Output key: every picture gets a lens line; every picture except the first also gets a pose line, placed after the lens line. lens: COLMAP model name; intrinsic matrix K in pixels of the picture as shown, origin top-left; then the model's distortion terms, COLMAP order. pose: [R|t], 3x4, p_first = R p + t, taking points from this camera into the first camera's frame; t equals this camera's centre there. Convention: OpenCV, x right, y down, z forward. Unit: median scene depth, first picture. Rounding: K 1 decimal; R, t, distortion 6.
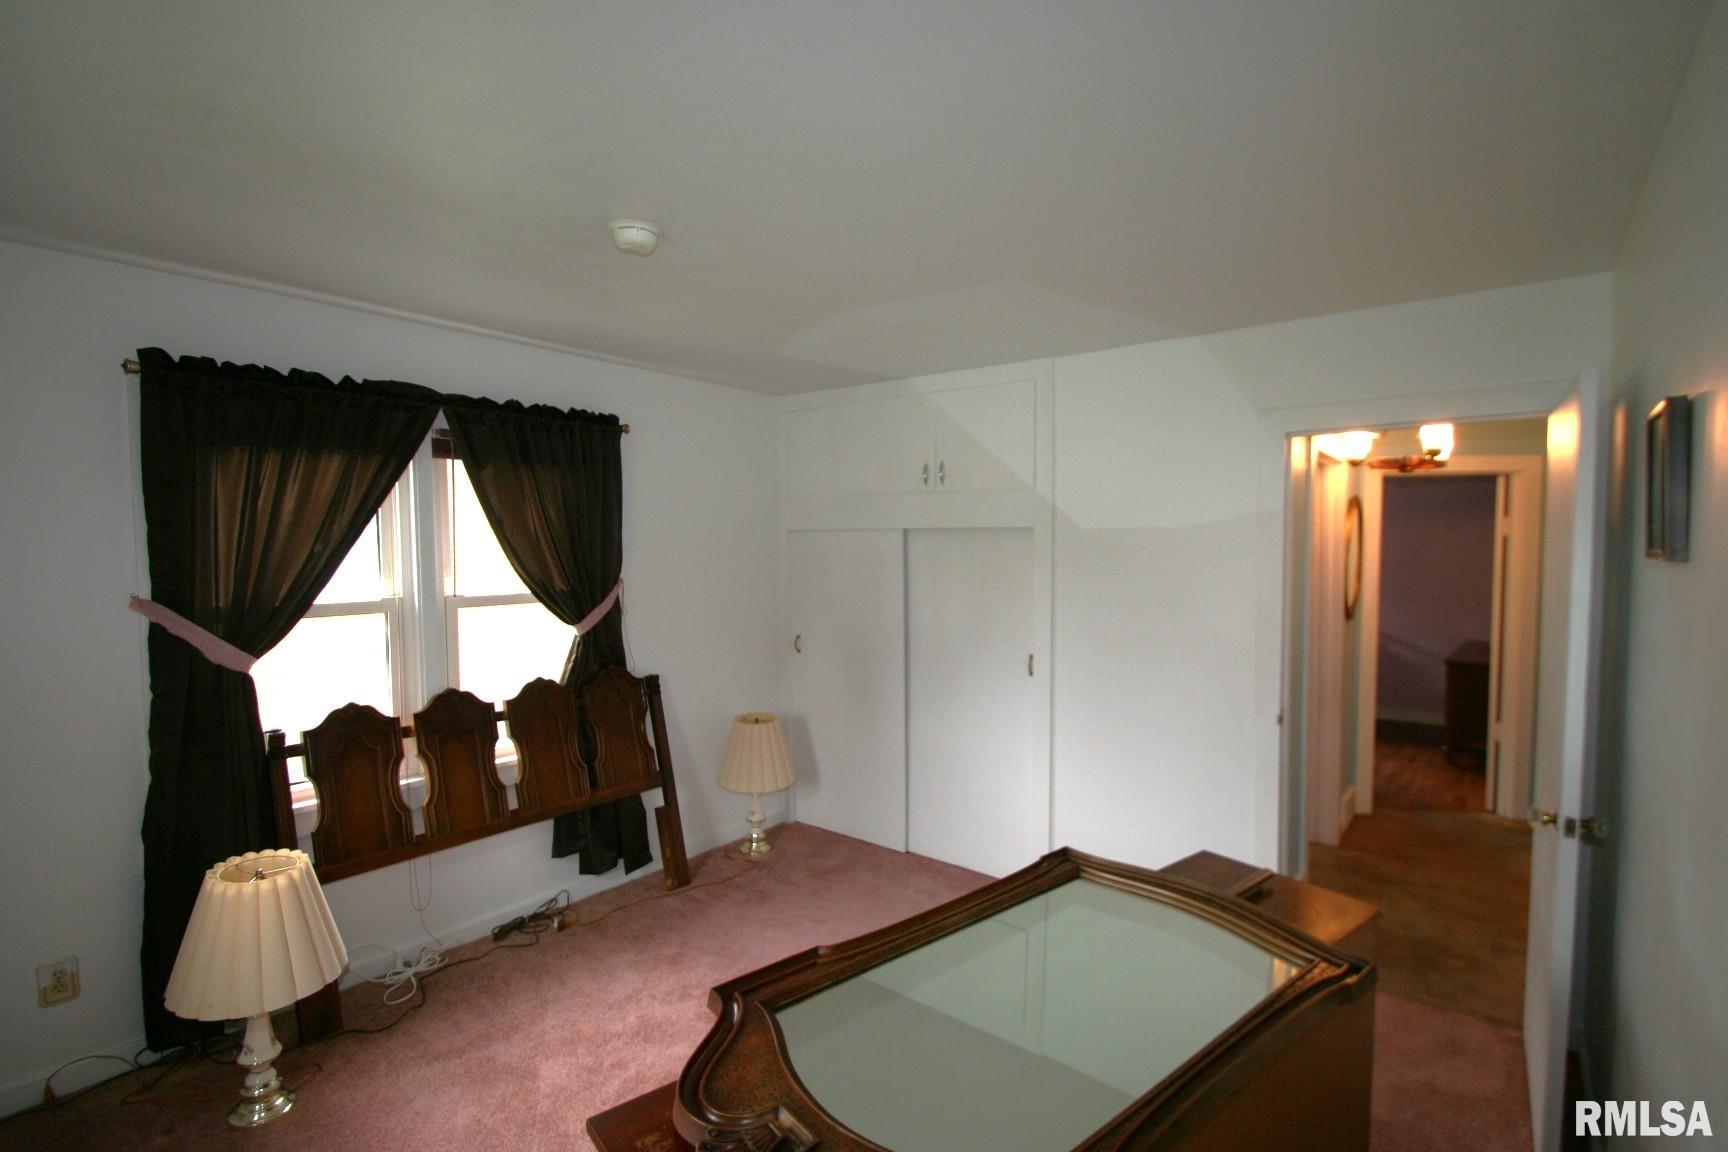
lens RADIAL K [[845.6, 0, 864.0], [0, 845.6, 576.0], [0, 0, 1]] dist [0.000053, -0.011655]
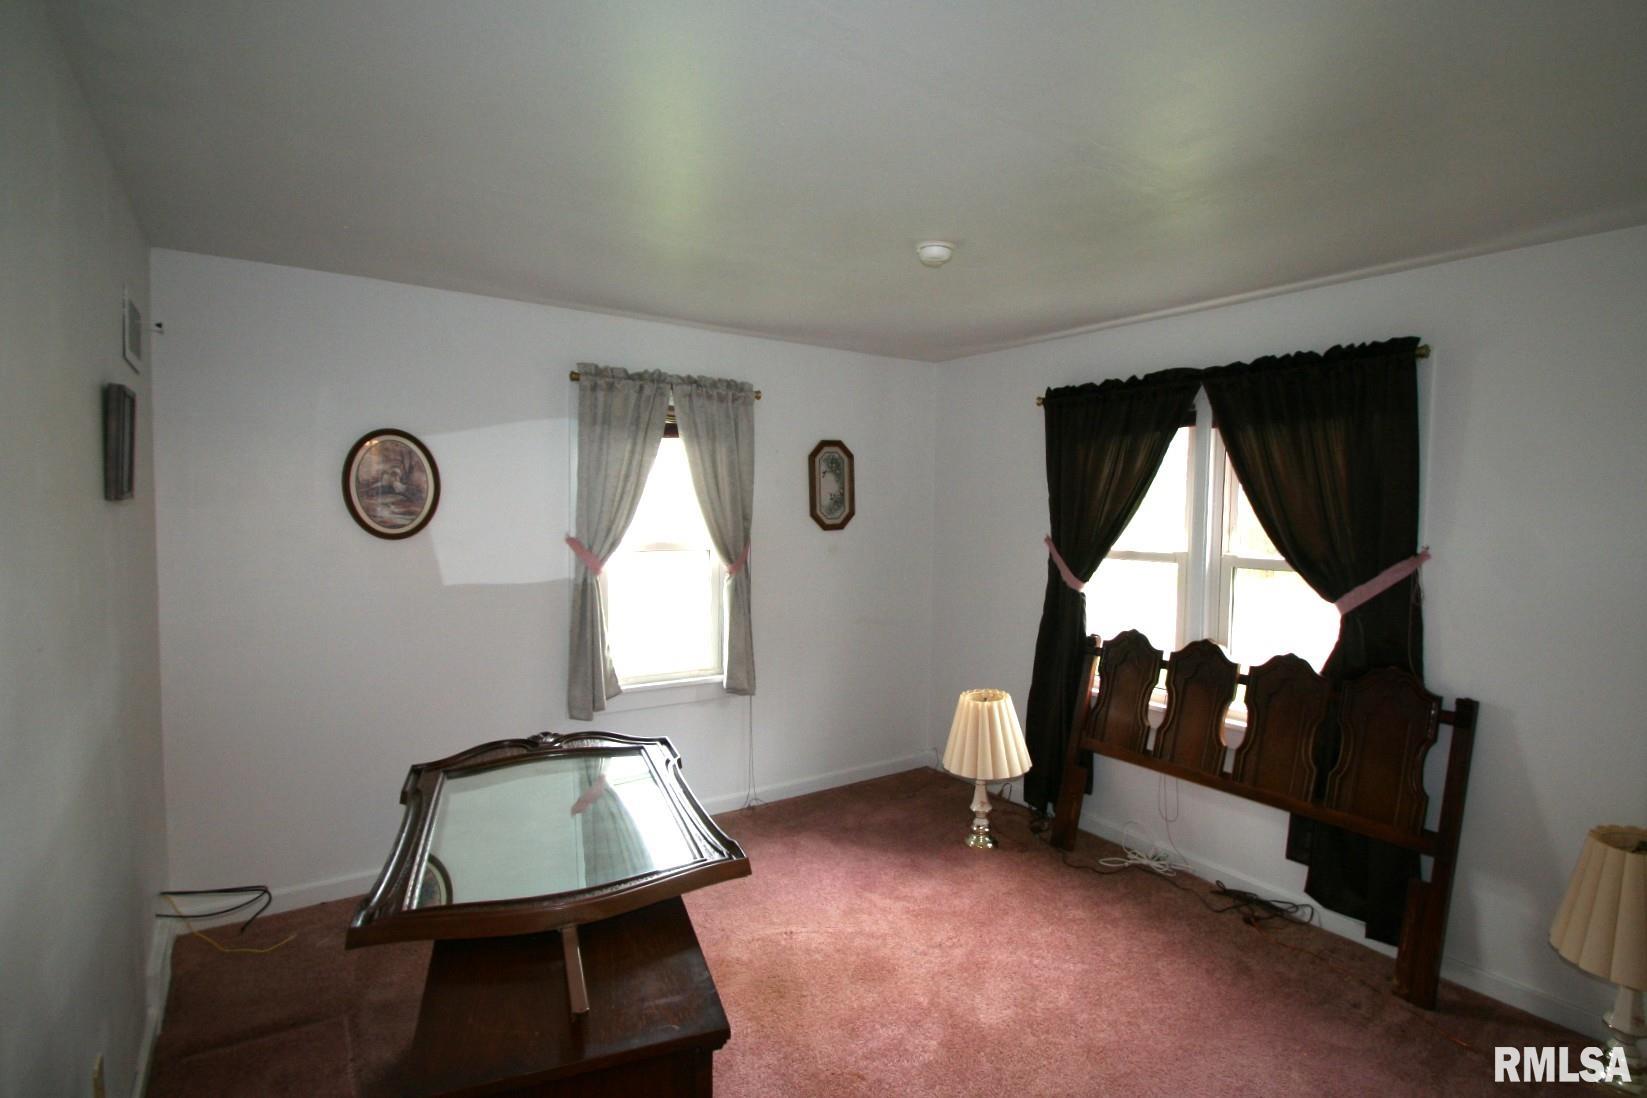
lens RADIAL K [[805.9, 0, 823.5], [0, 805.9, 549.0], [0, 0, 1]] dist [0.000053, -0.011655]
pose [[-0.323240, 0.049585, -0.945017, 0.622906], [-0.047809, 0.996495, 0.068639, -0.029678], [0.945109, 0.067367, -0.319736, 0.831101]]
